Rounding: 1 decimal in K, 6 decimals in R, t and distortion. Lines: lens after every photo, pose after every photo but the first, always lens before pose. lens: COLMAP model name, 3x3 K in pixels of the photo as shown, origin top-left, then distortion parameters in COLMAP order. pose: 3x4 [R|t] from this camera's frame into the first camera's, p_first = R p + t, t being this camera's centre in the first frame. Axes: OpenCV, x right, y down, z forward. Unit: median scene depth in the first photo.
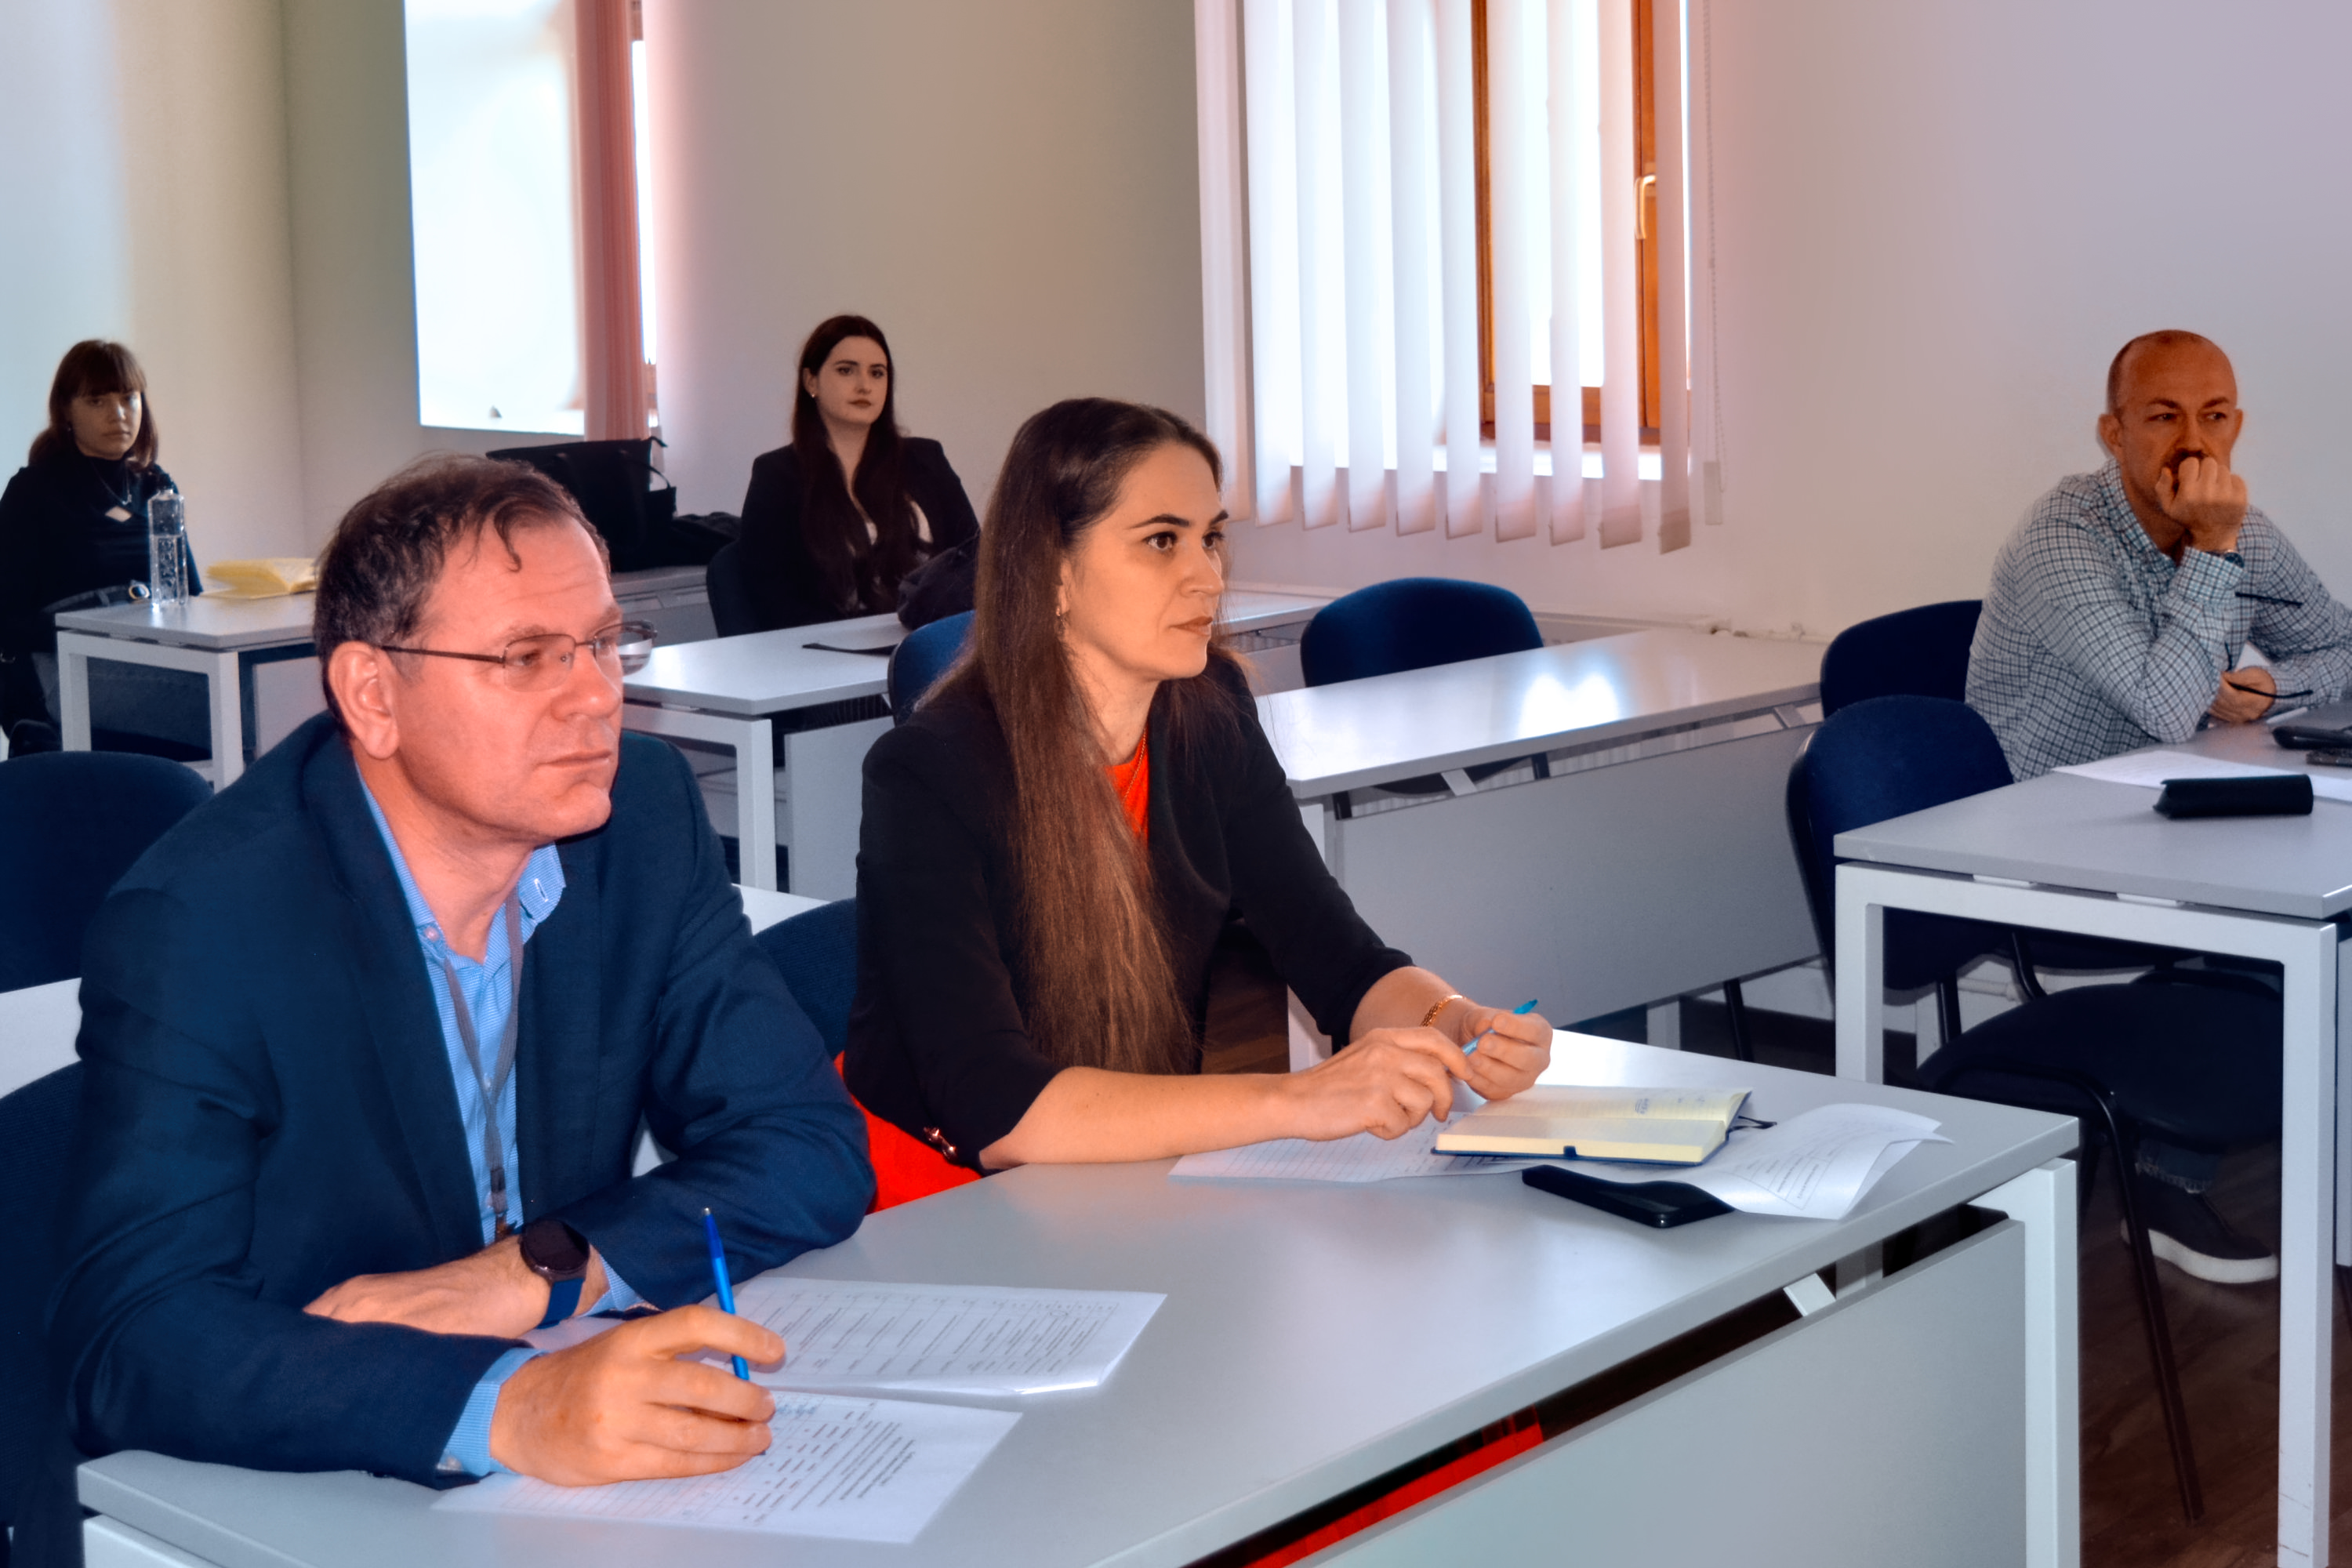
lens RADIAL K [[3365.2, 0, 1176.0], [0, 3365.2, 784.0], [0, 0, 1]] dist [0.026804, 0.076980]
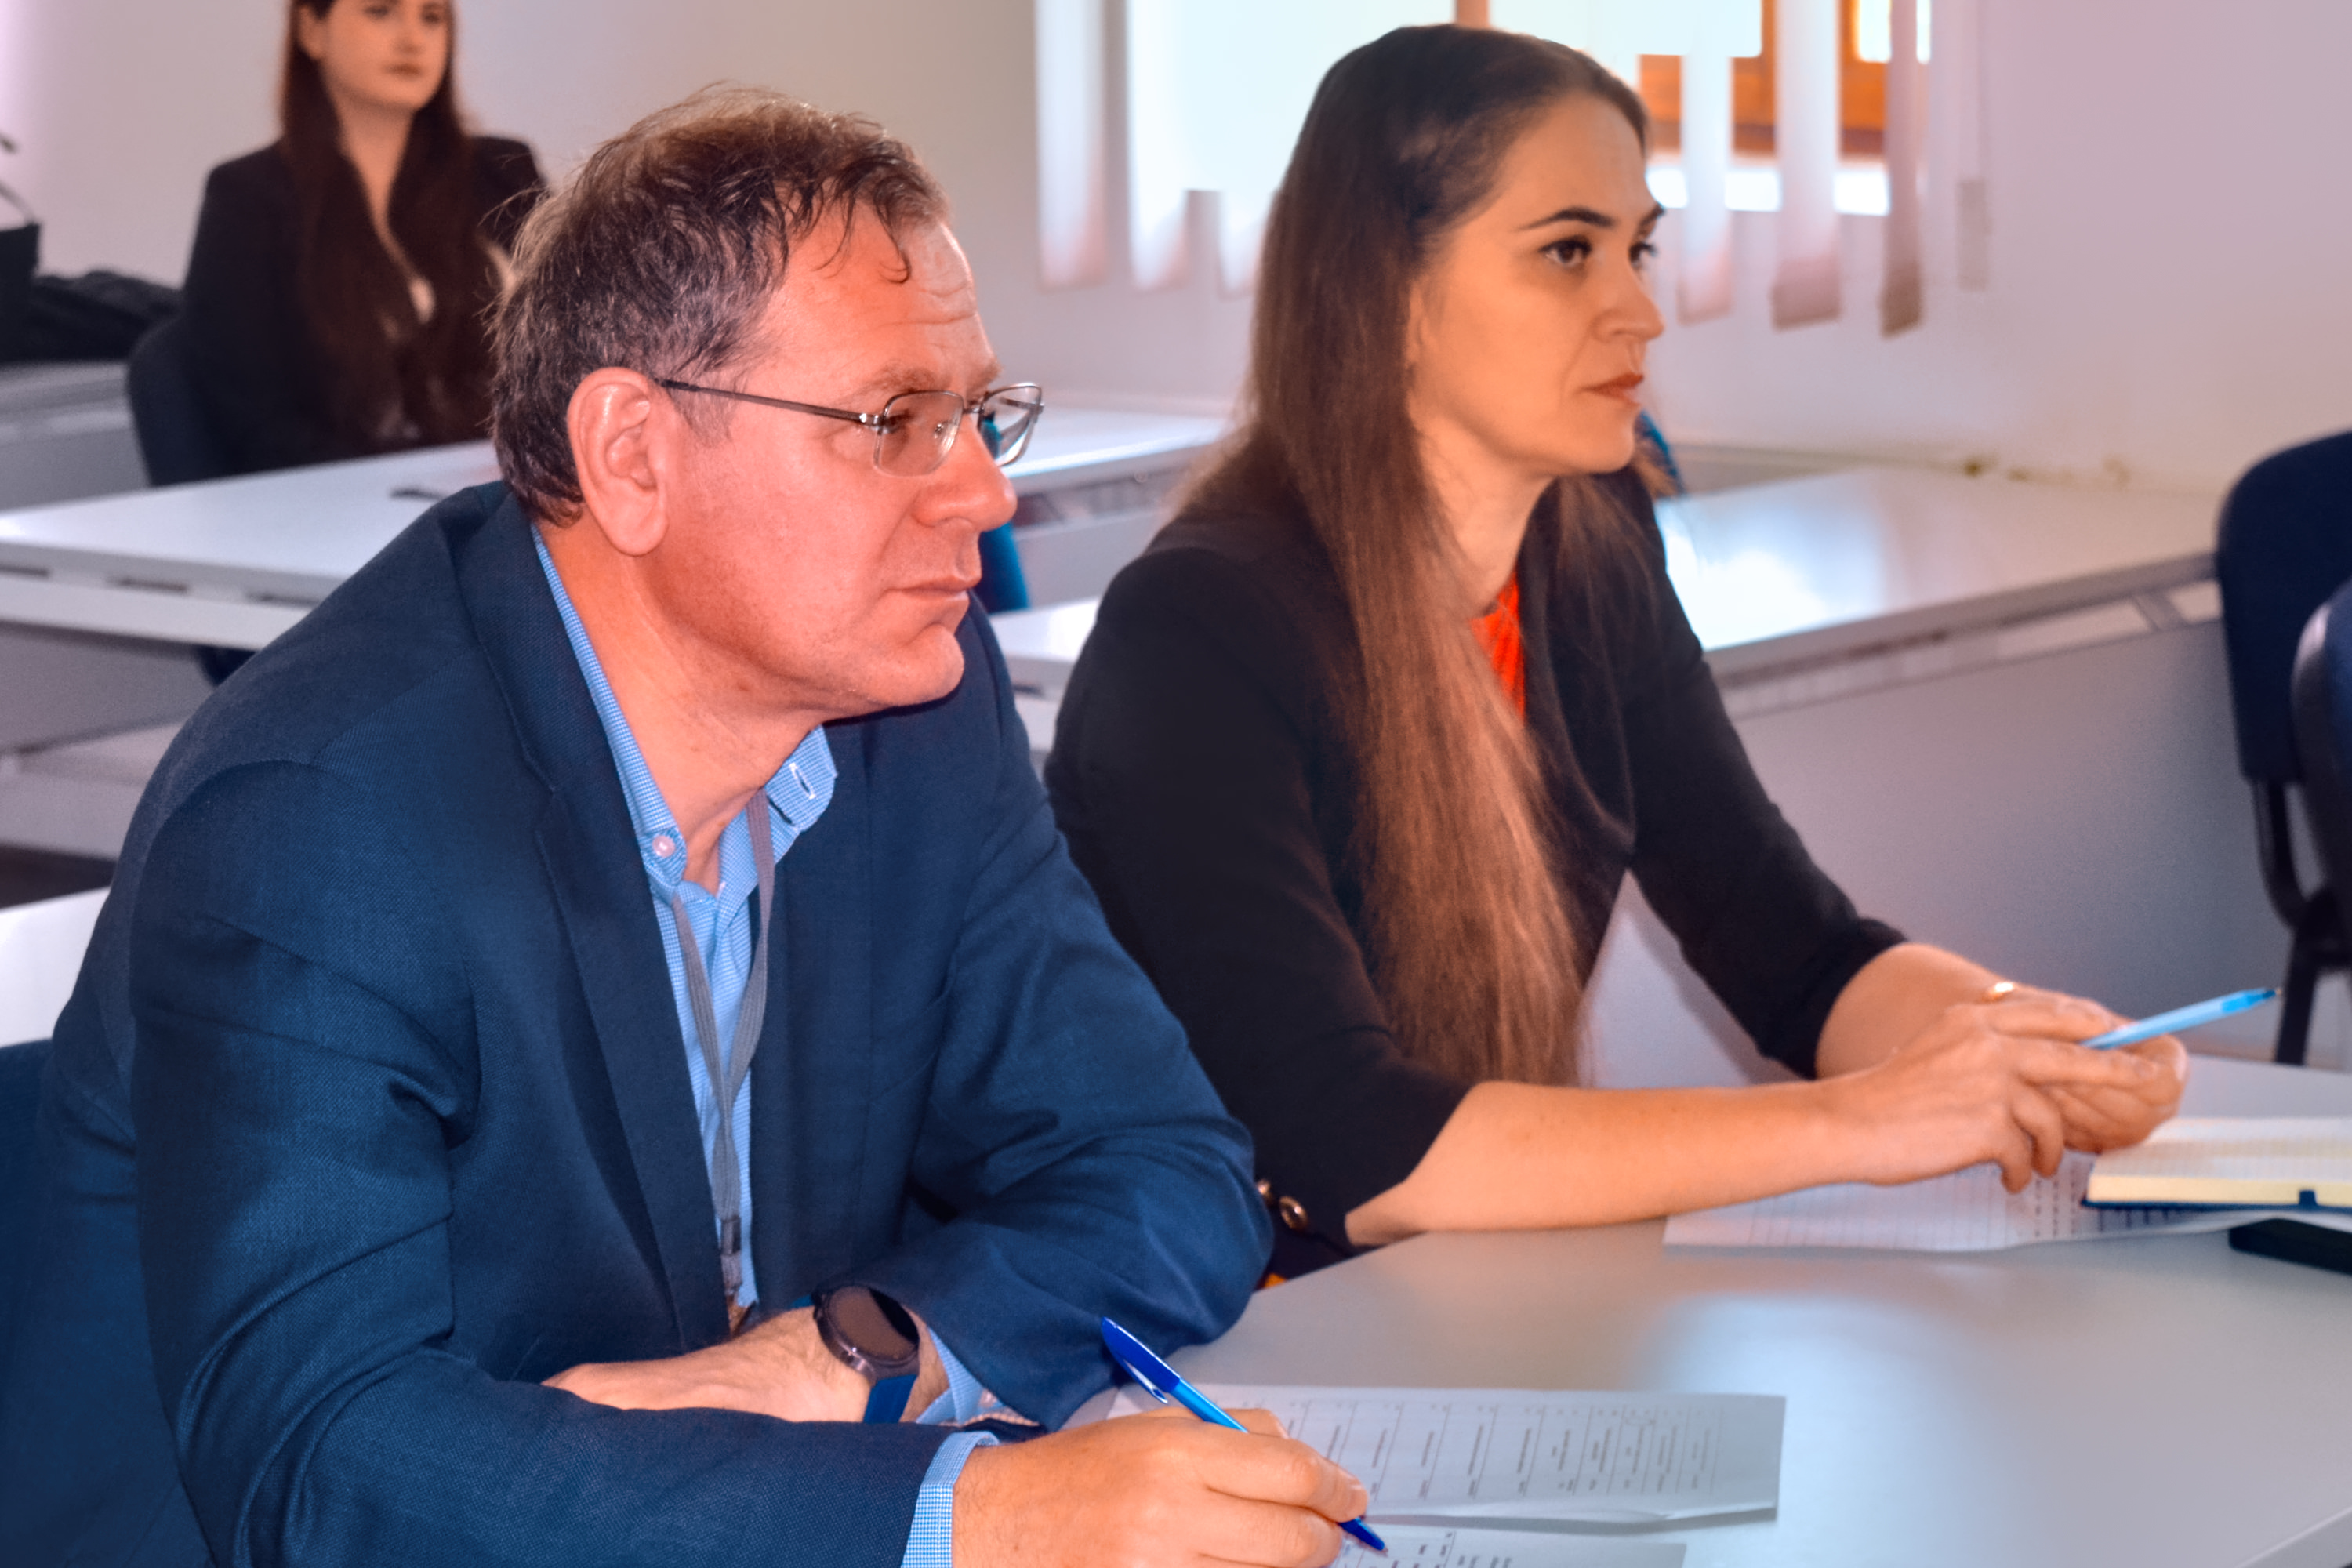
lens RADIAL K [[6398.2, 0, 1176.0], [0, 6398.2, 784.0], [0, 0, 1]] dist [0.200941, 1.129966]
pose [[0.993308, -0.002523, 0.115465, -0.213810], [0.003646, 0.999948, -0.009520, 0.037561], [-0.115435, 0.009878, 0.993266, -0.172964]]
